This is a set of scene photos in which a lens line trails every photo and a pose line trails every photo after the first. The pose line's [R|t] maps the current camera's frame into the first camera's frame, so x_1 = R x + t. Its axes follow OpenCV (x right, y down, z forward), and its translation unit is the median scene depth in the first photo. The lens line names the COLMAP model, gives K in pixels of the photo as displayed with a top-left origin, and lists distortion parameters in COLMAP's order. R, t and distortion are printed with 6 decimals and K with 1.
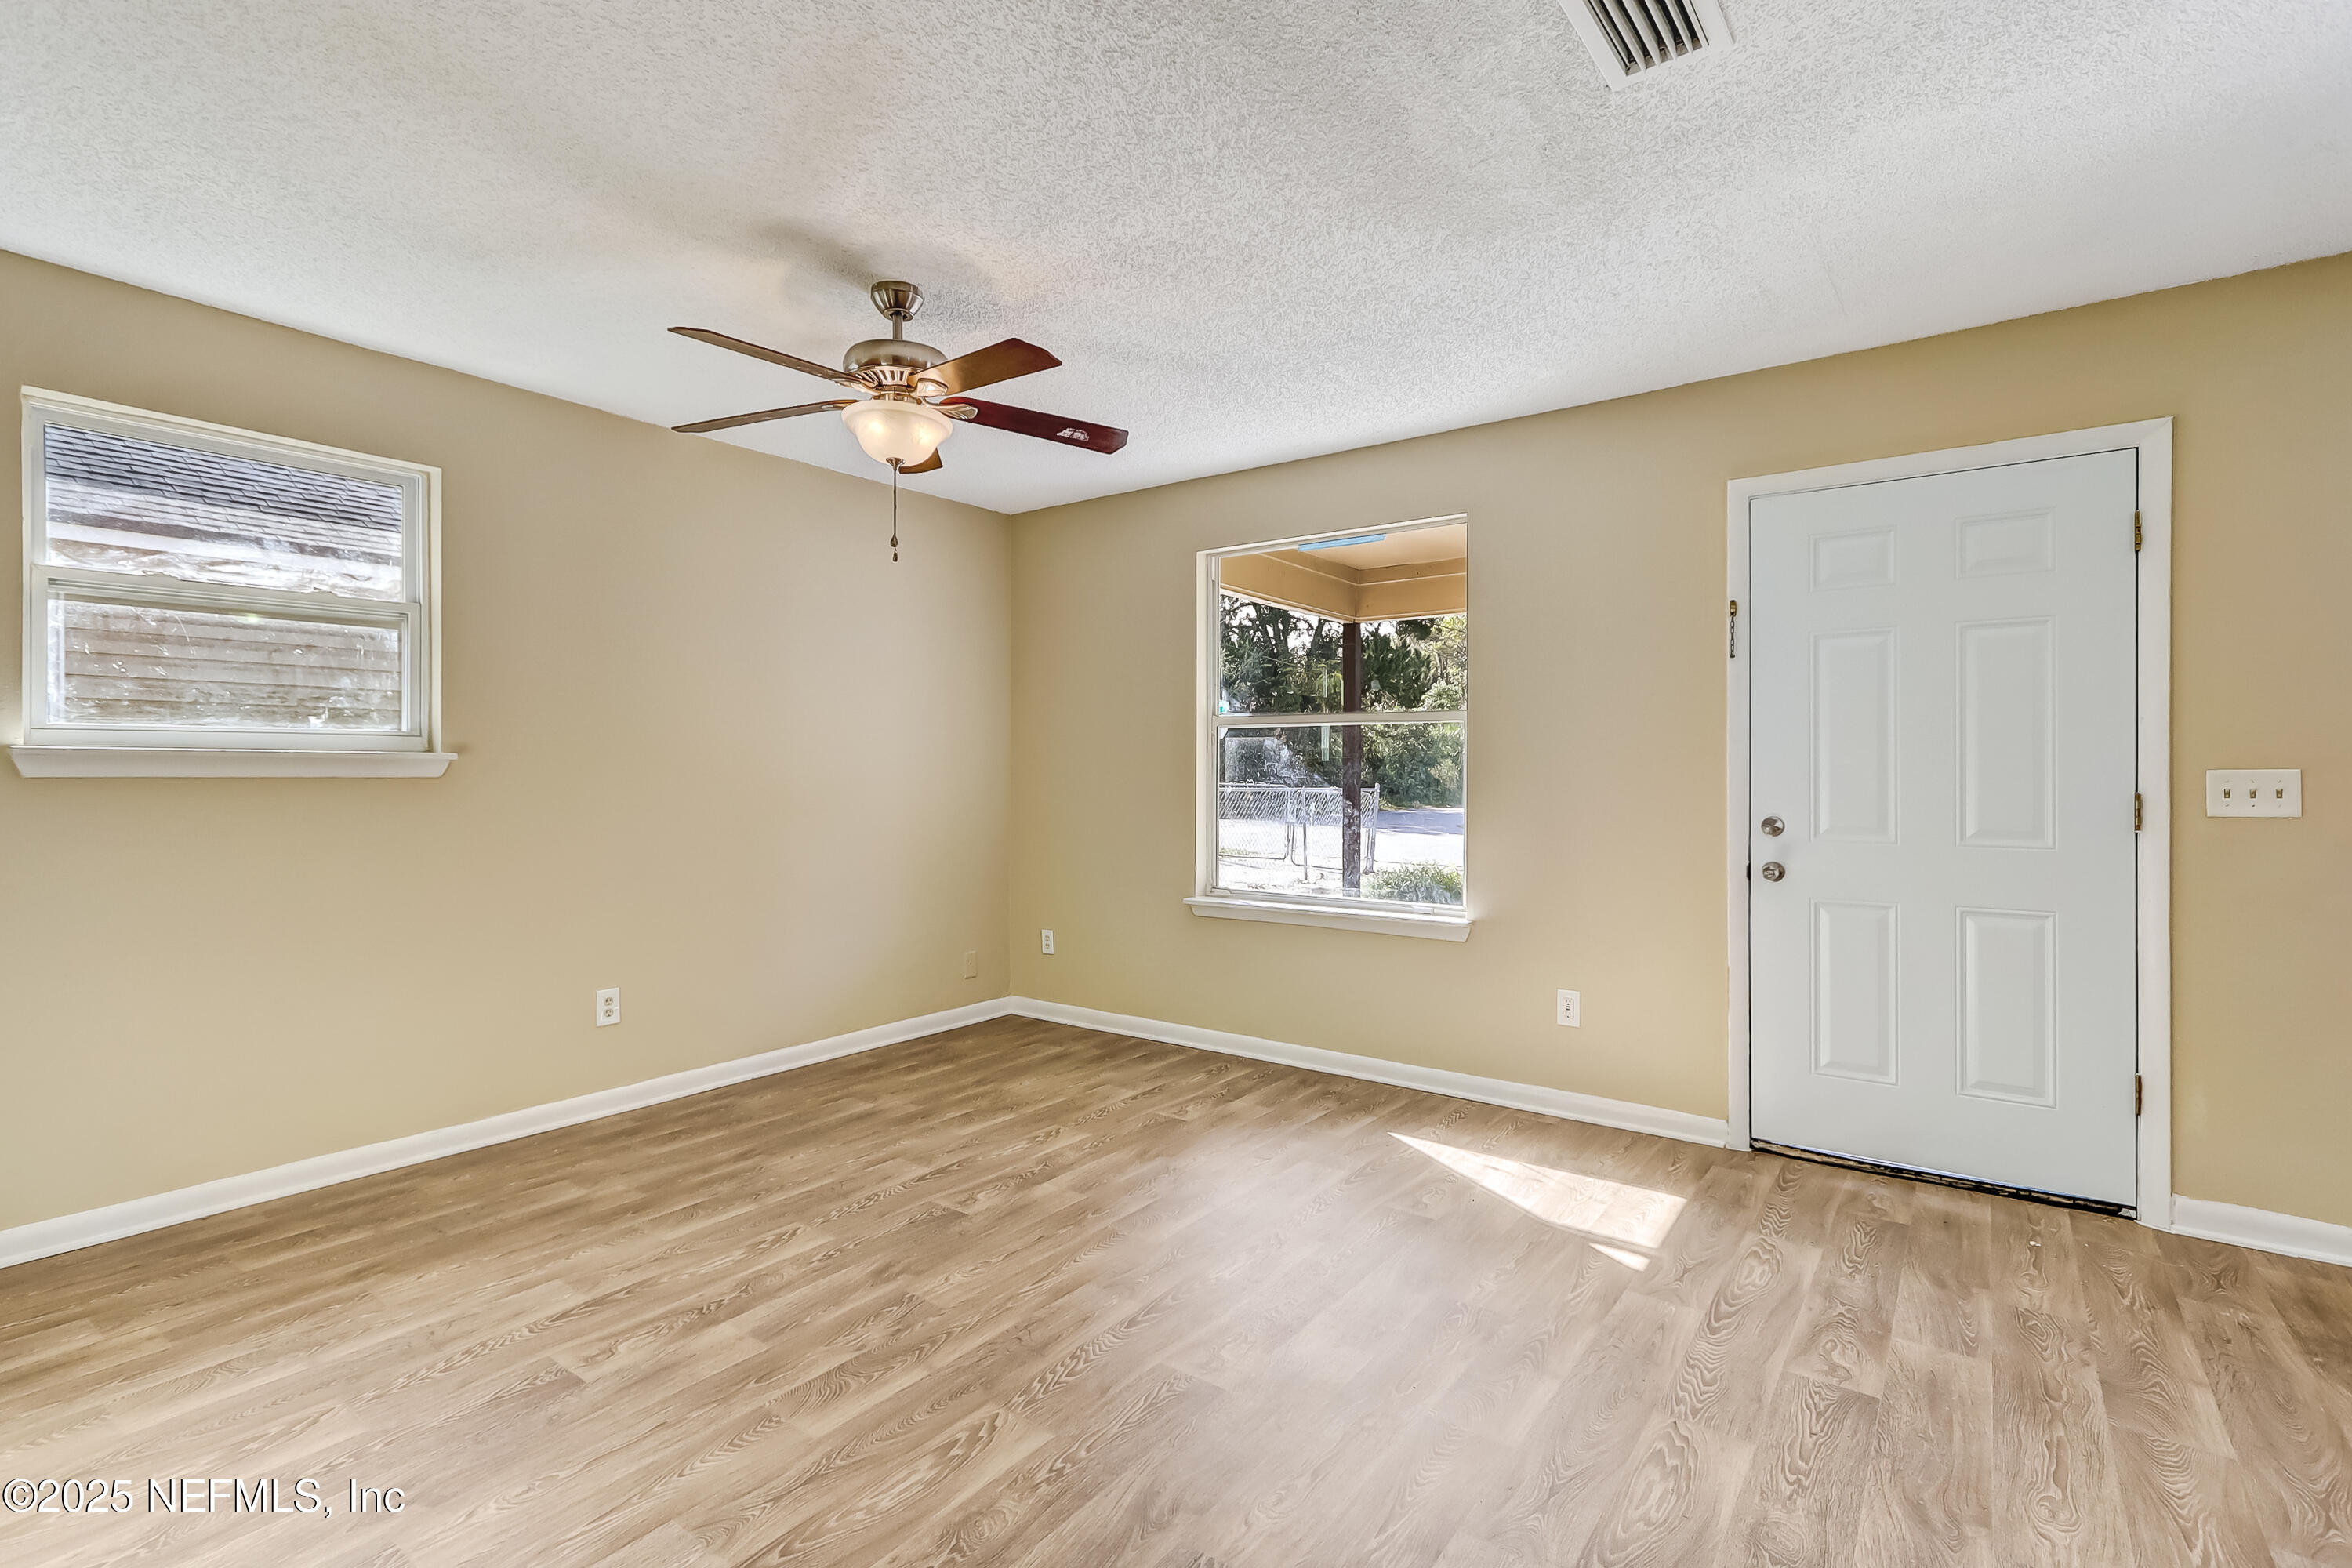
lens RADIAL K [[1086.4, 0, 1154.3], [0, 1086.4, 774.9], [0, 0, 1]] dist [0.002963, 0.002268]
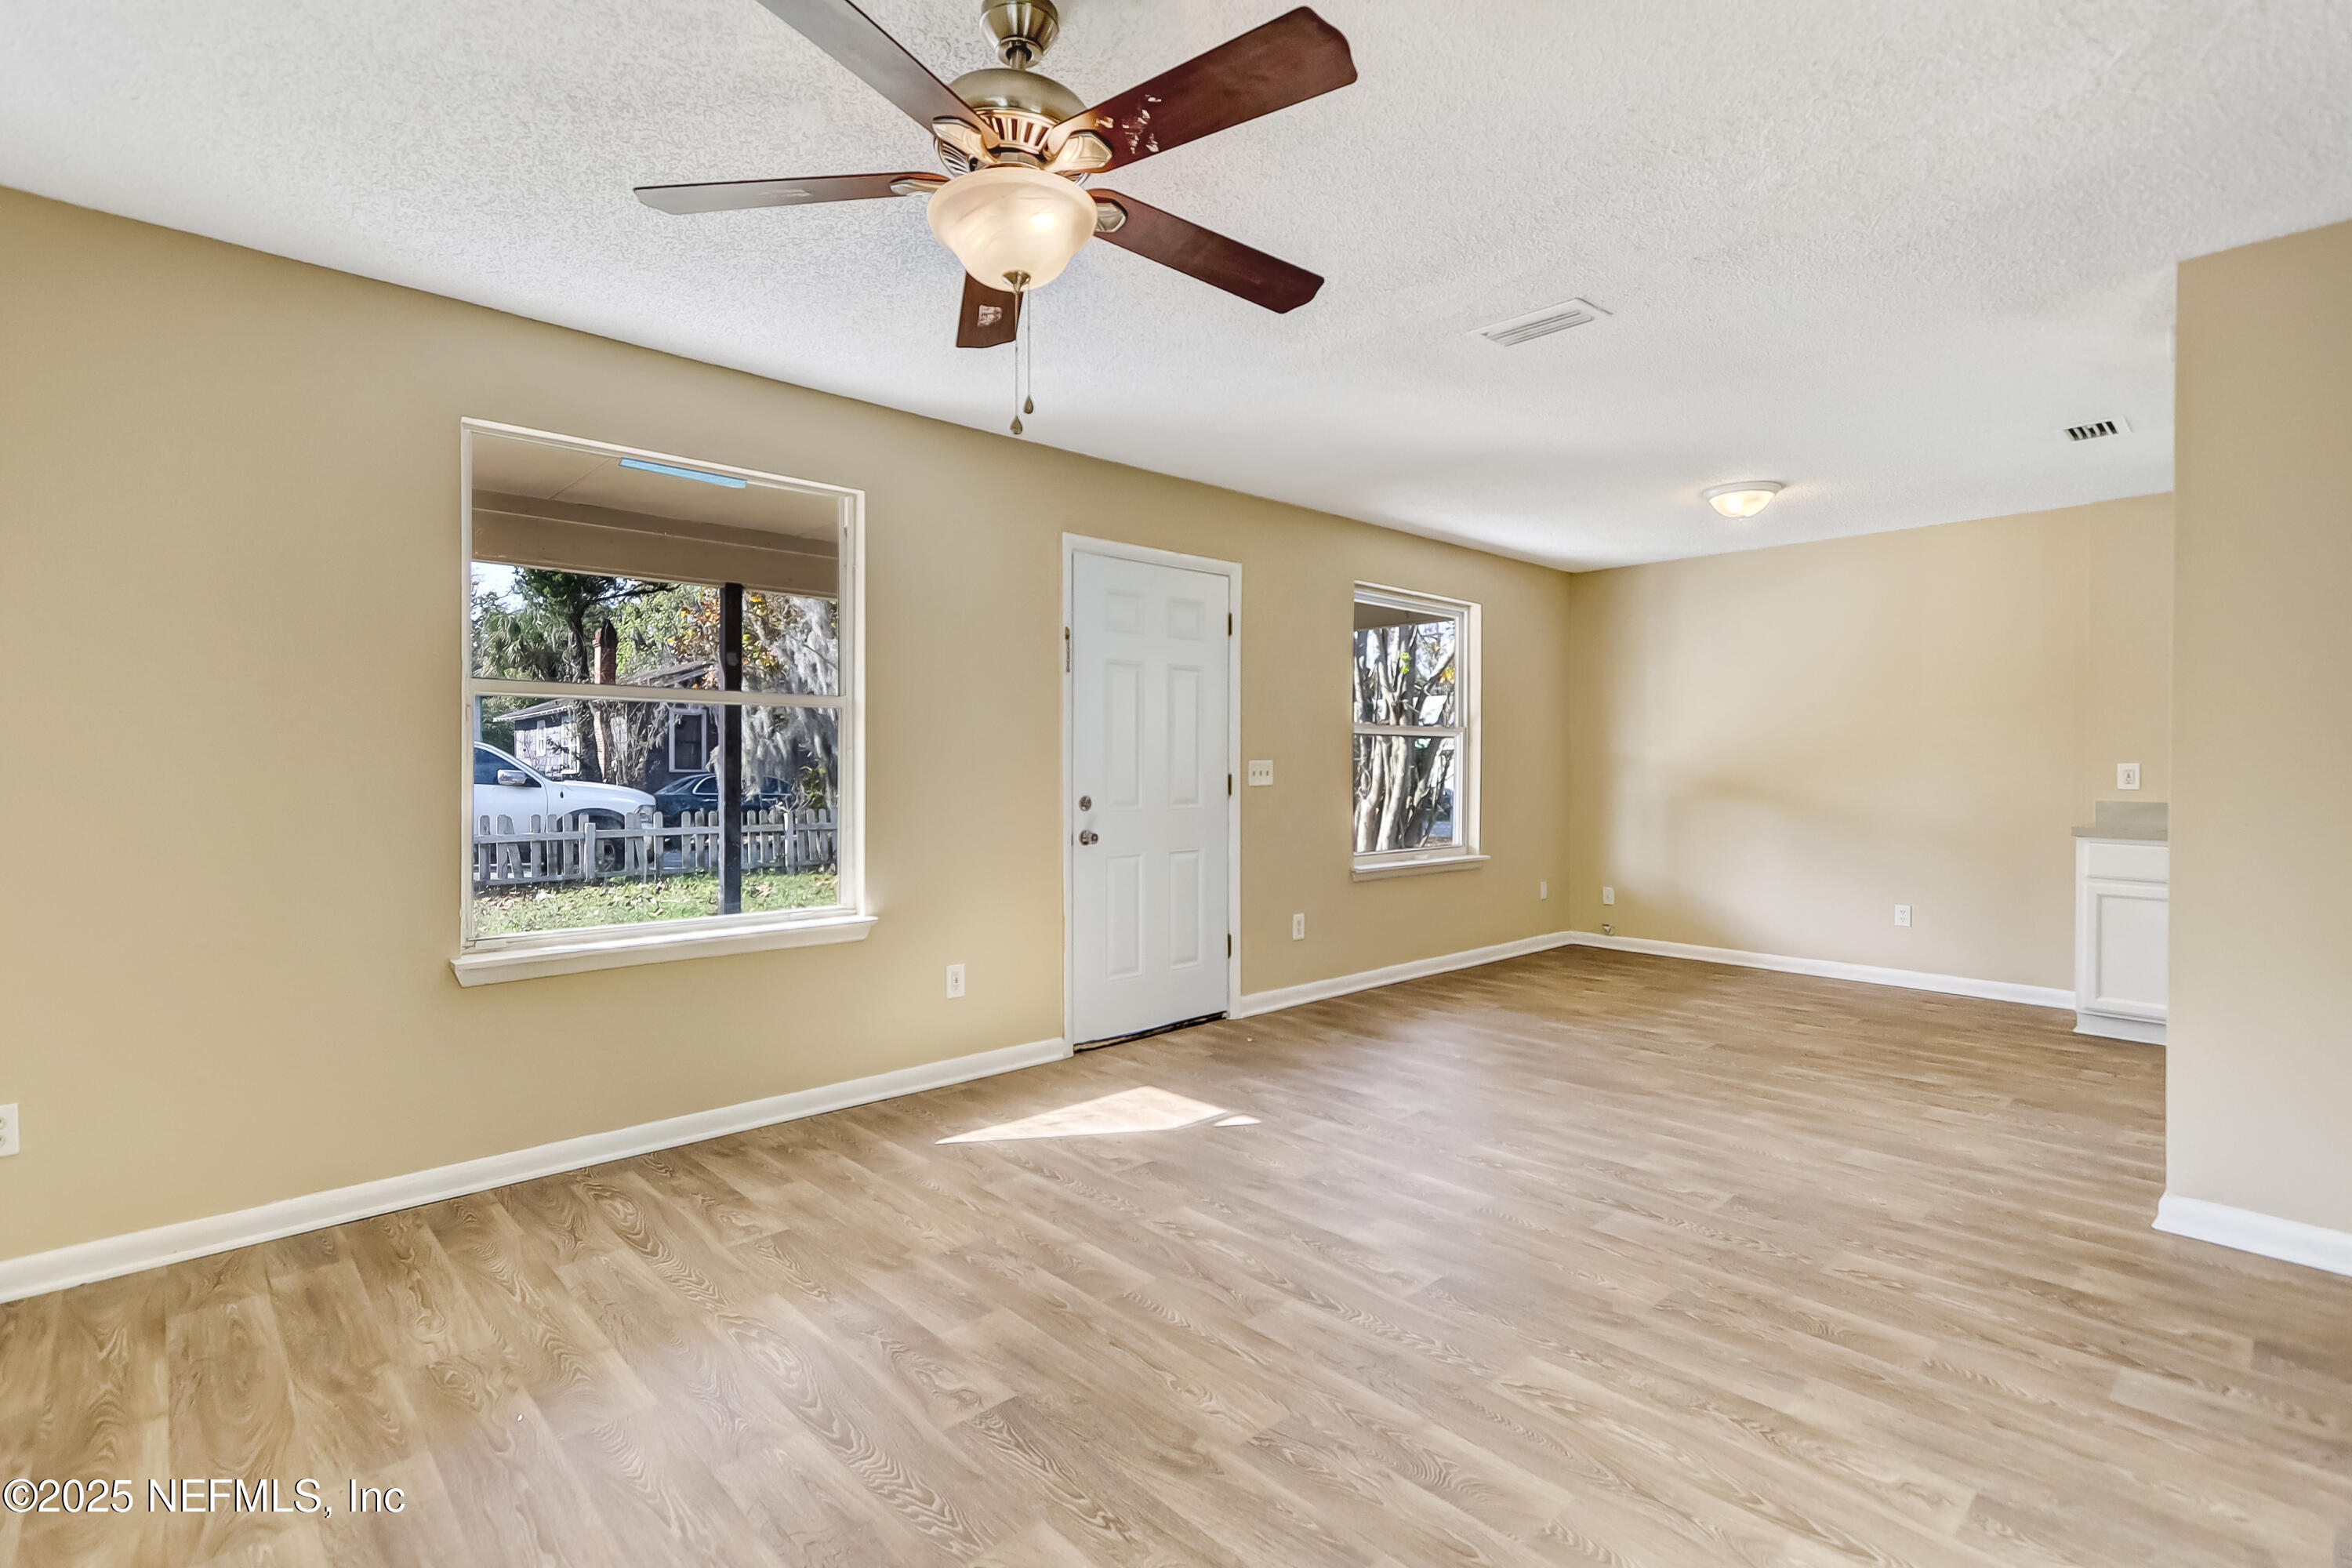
lens RADIAL K [[1086.4, 0, 1177.3], [0, 1086.4, 764.0], [0, 0, 1]] dist [0.002963, 0.002268]
pose [[0.176614, -0.002202, 0.984278, -0.821510], [0.002935, 0.999994, 0.001710, -0.002266], [-0.984276, 0.002587, 0.176620, 0.762050]]
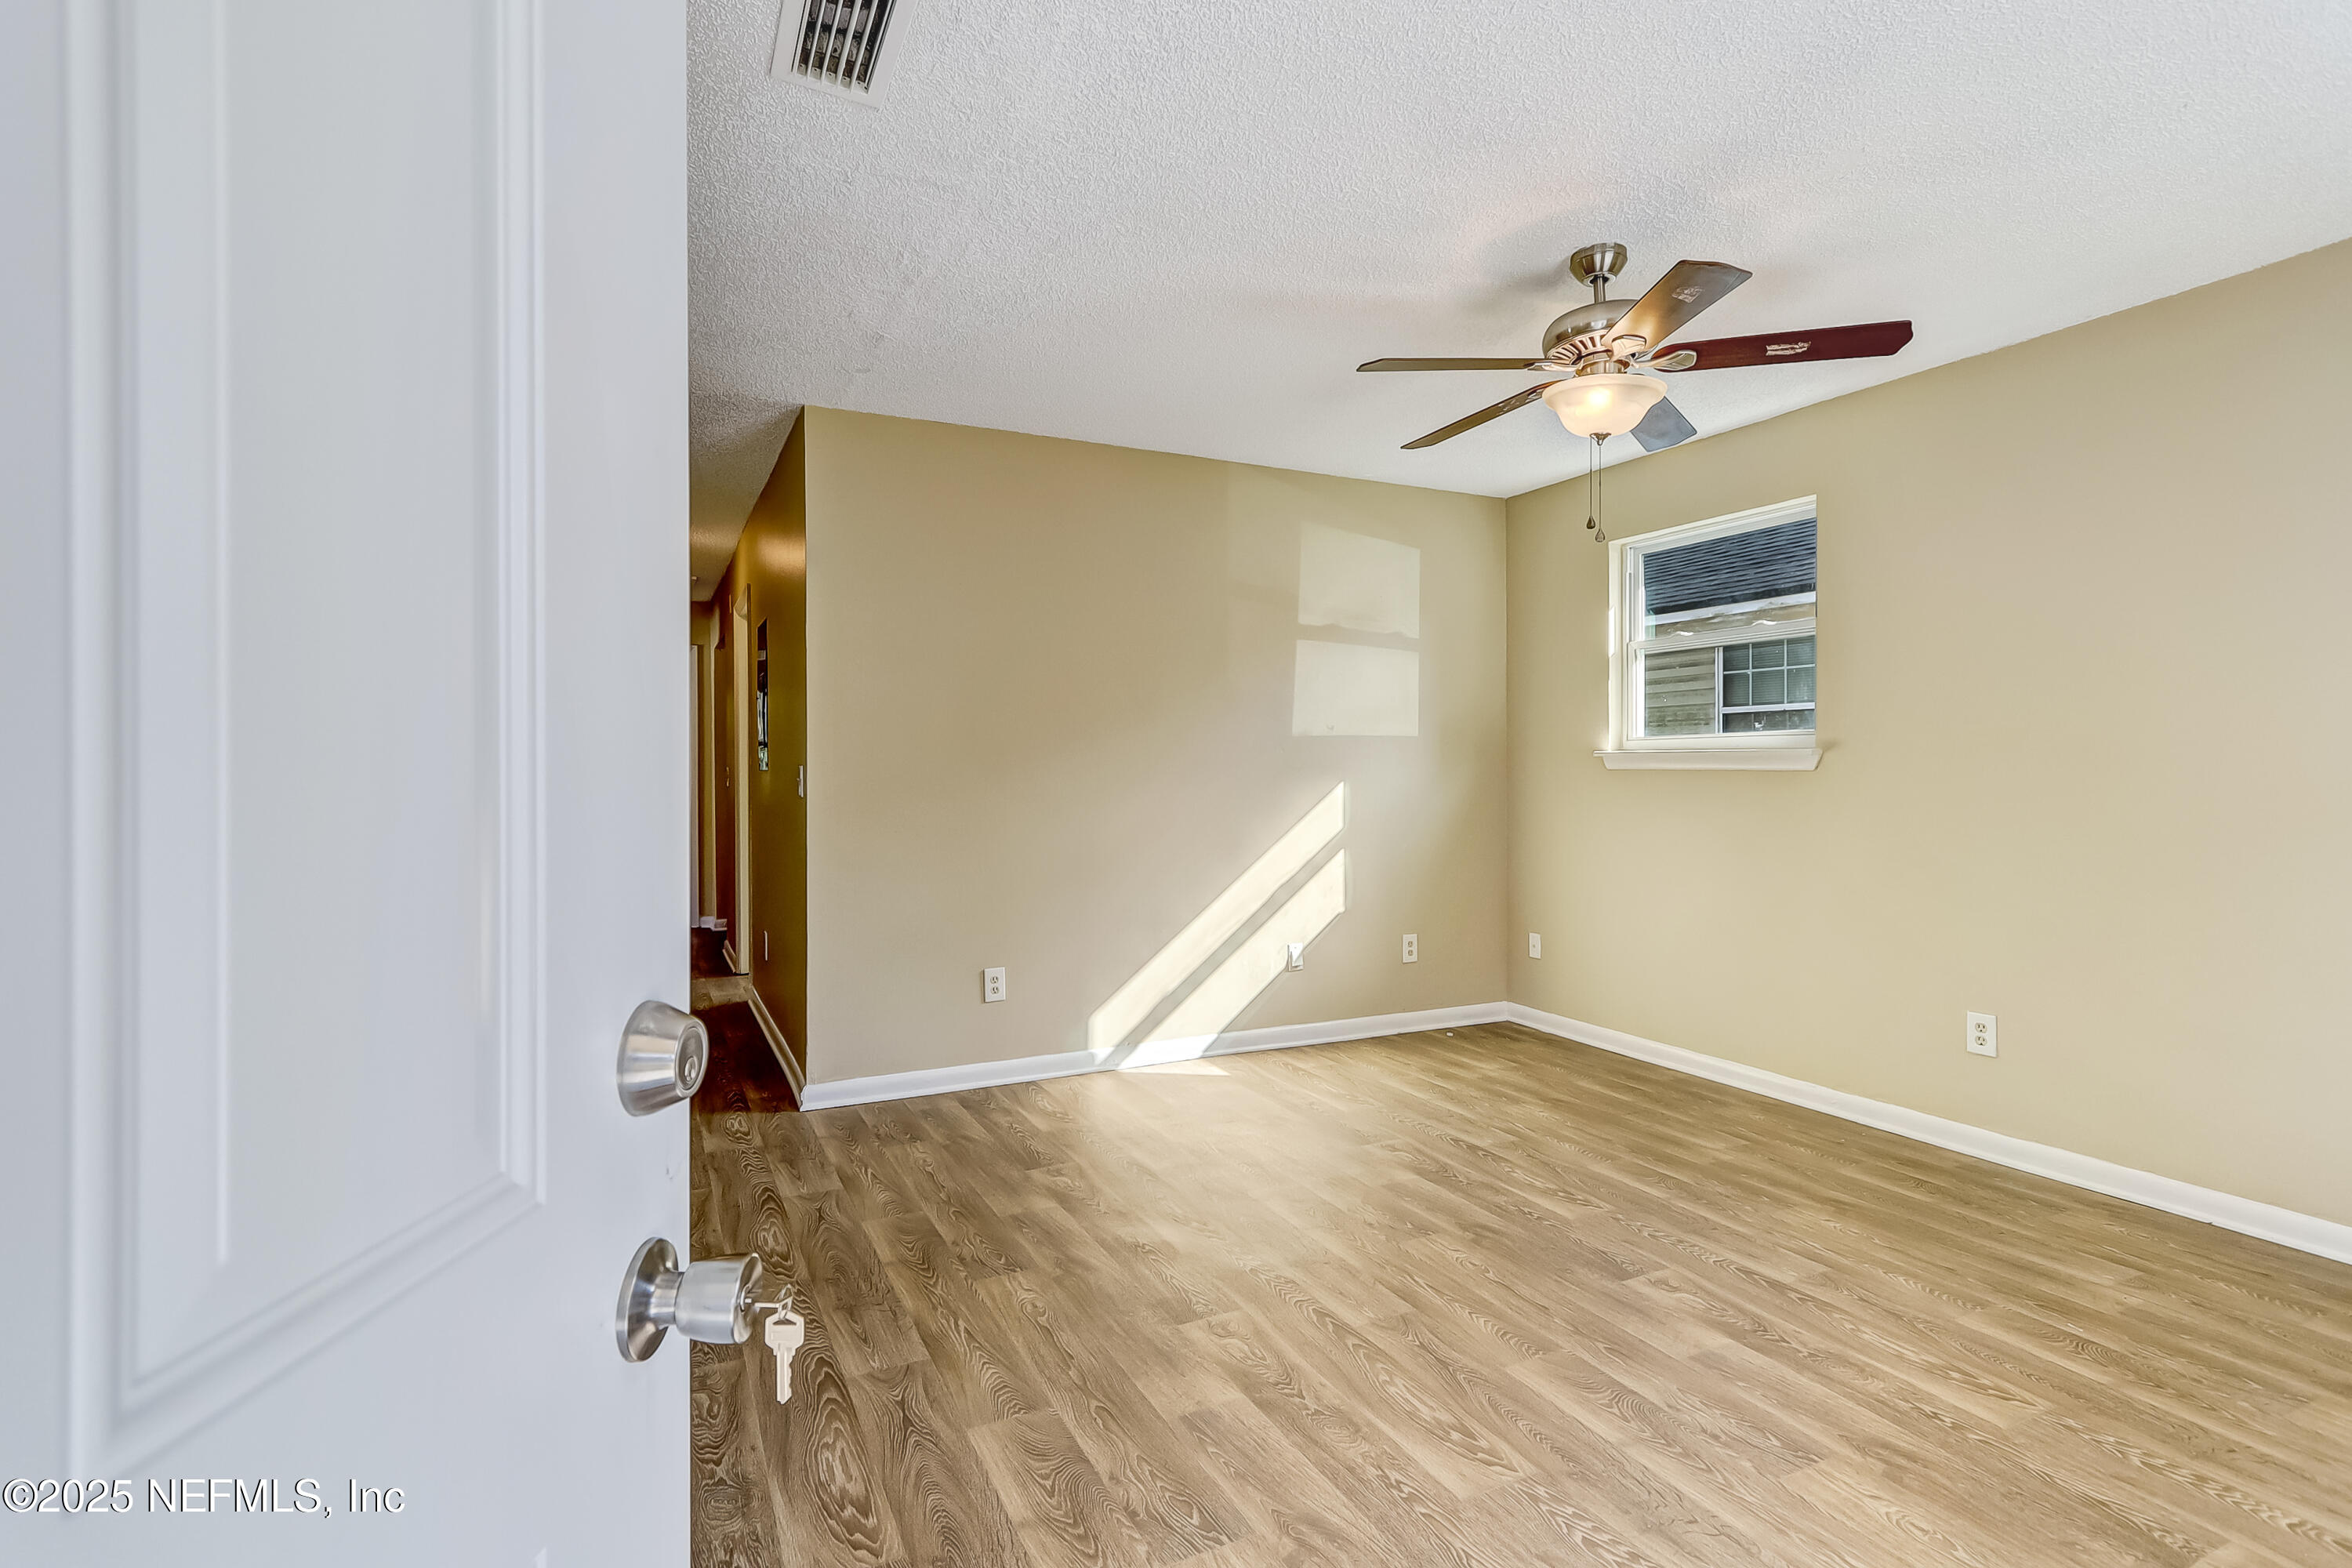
lens RADIAL K [[1086.4, 0, 1192.0], [0, 1086.4, 767.1], [0, 0, 1]] dist [0.002963, 0.002268]
pose [[-0.443328, -0.007421, -0.896329, 1.758181], [-0.004568, 0.999971, -0.006019, 0.014183], [0.896348, 0.001426, -0.443350, 0.350397]]
